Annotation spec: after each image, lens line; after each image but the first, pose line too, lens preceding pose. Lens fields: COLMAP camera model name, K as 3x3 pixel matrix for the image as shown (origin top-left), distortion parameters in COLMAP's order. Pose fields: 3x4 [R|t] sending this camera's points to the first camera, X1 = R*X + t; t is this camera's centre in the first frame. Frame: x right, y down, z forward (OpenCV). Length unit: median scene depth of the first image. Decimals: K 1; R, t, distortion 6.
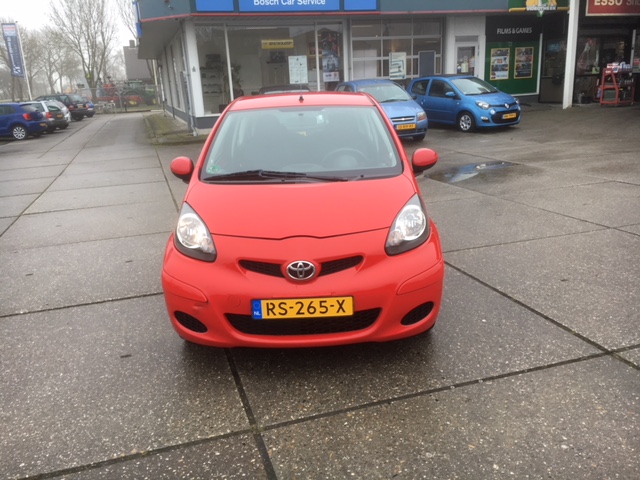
lens RADIAL K [[543.7, 0, 317.3], [0, 543.7, 238.2], [0, 0, 1]] dist [0.093835, -0.136488]
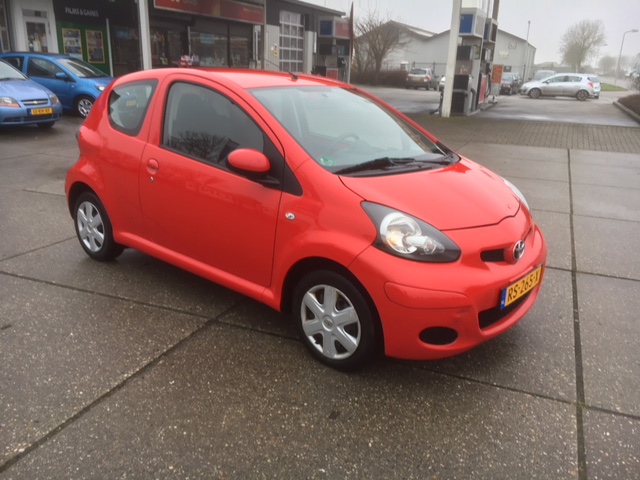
lens RADIAL K [[543.7, 0, 317.3], [0, 543.7, 238.2], [0, 0, 1]] dist [0.093835, -0.136488]
pose [[0.654001, -0.164222, 0.738454, -0.193039], [0.148388, 0.985038, 0.087641, -0.020268], [-0.741798, 0.052261, 0.668584, 0.111558]]
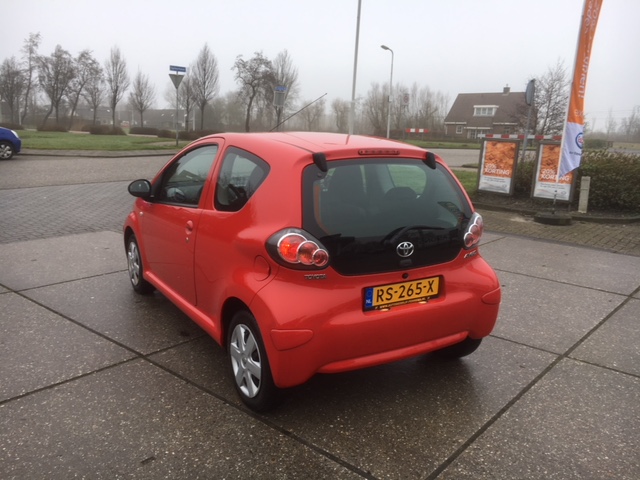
lens RADIAL K [[543.7, 0, 317.3], [0, 543.7, 238.2], [0, 0, 1]] dist [0.093835, -0.136488]
pose [[-0.849852, 0.122213, -0.512655, 0.121197], [-0.133945, 0.890712, 0.434386, -0.151022], [0.509715, 0.437831, -0.740604, 0.526935]]
